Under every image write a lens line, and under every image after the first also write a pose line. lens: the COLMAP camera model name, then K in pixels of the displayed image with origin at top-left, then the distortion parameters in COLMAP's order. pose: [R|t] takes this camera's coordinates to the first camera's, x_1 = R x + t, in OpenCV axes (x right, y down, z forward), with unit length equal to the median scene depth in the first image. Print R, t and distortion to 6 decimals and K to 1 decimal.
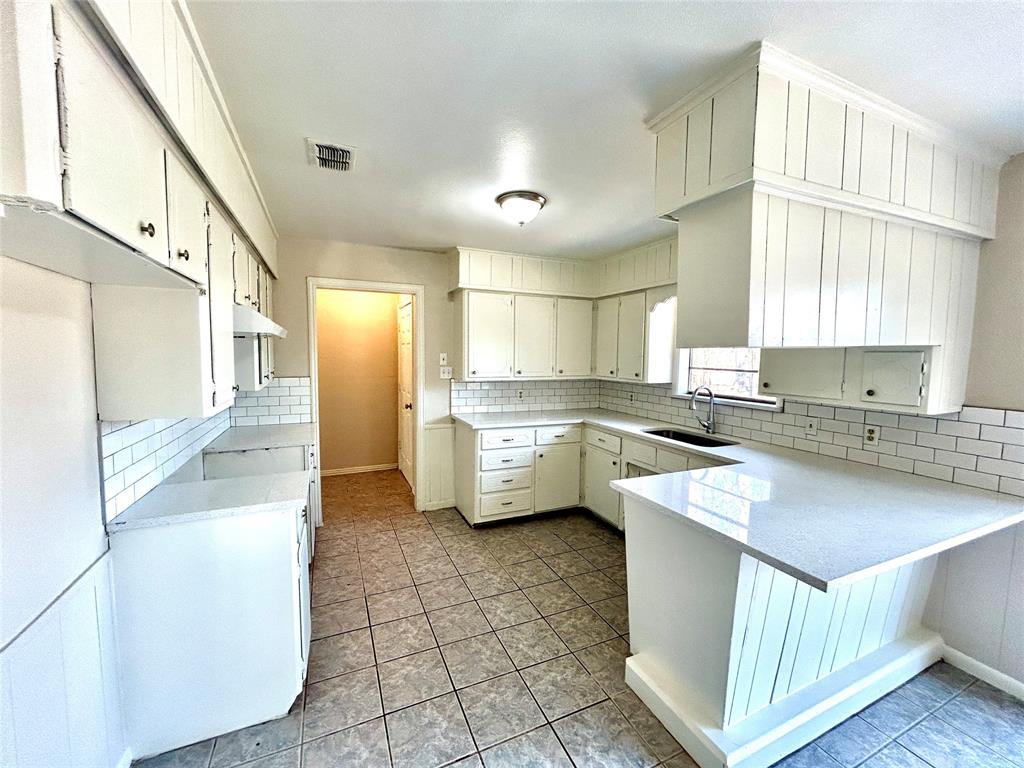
lens RADIAL K [[414.4, 0, 508.8], [0, 414.4, 385.4], [0, 0, 1]] dist [0.003360, 0.000091]
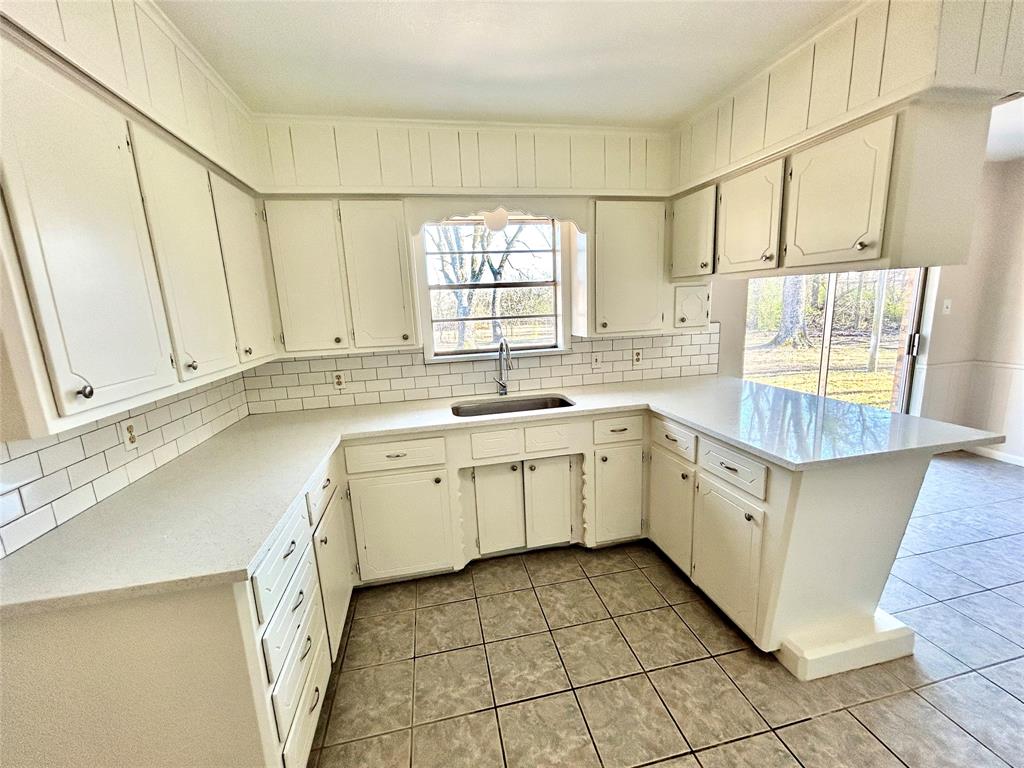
lens RADIAL K [[414.4, 0, 514.3], [0, 414.4, 383.0], [0, 0, 1]] dist [0.003360, 0.000091]
pose [[0.205589, -0.204900, 0.956948, -0.326510], [0.124971, 0.975327, 0.181986, -0.060816], [-0.970626, 0.082176, 0.226123, 0.835378]]
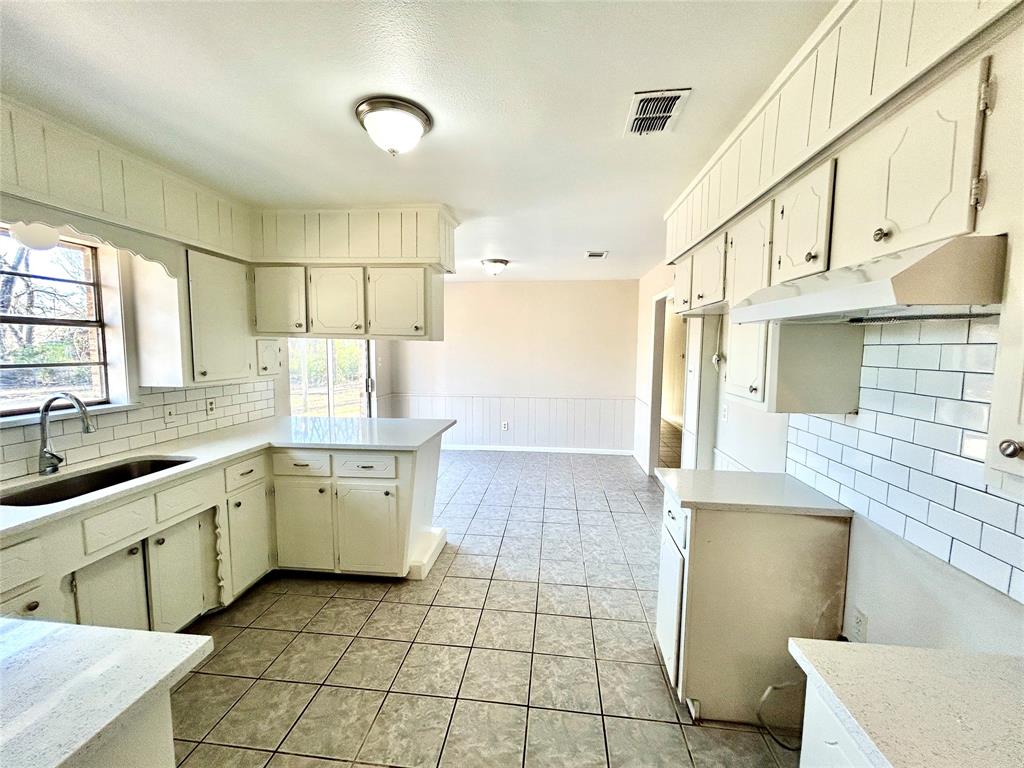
lens RADIAL K [[414.4, 0, 511.6], [0, 414.4, 382.8], [0, 0, 1]] dist [0.003360, 0.000091]
pose [[-0.865631, -0.061989, 0.496830, -0.397557], [0.020731, 0.987018, 0.159268, -0.099184], [-0.500253, 0.148167, -0.853108, 1.230278]]
